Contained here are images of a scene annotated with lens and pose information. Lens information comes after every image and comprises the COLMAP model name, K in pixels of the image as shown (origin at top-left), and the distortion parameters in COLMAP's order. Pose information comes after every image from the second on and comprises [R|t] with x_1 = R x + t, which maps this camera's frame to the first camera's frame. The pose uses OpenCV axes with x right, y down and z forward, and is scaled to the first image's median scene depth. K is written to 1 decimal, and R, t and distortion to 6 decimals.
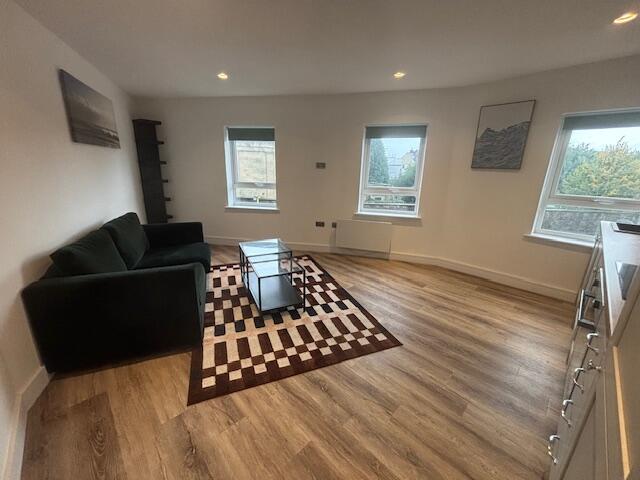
lens RADIAL K [[258.7, 0, 321.4], [0, 258.7, 243.5], [0, 0, 1]] dist [0.002037, 0.000166]
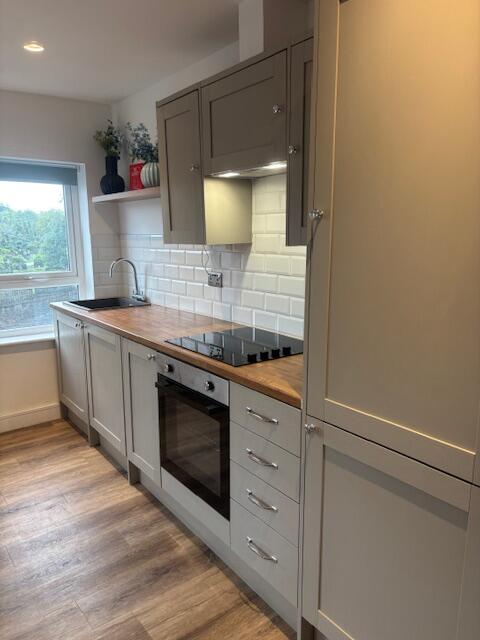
lens RADIAL K [[483.7, 0, 239.7], [0, 483.7, 320.3], [0, 0, 1]] dist [0.046210, 0.004040]
pose [[0.121863, -0.193279, 0.973546, -0.225247], [0.302125, 0.941535, 0.149106, -0.078117], [-0.945447, 0.275962, 0.173133, 0.231818]]
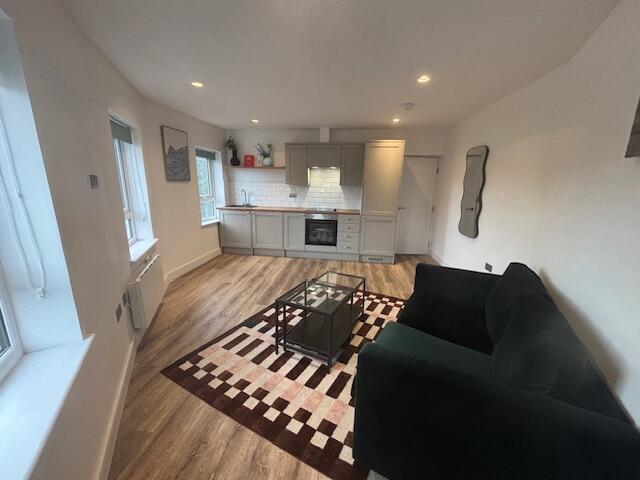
lens RADIAL K [[258.7, 0, 321.8], [0, 258.7, 240.1], [0, 0, 1]] dist [0.002037, 0.000166]
pose [[-0.632324, -0.200037, 0.748432, -0.803211], [0.195634, 0.893546, 0.404107, -0.449913], [-0.749596, 0.401945, -0.525877, 1.403033]]
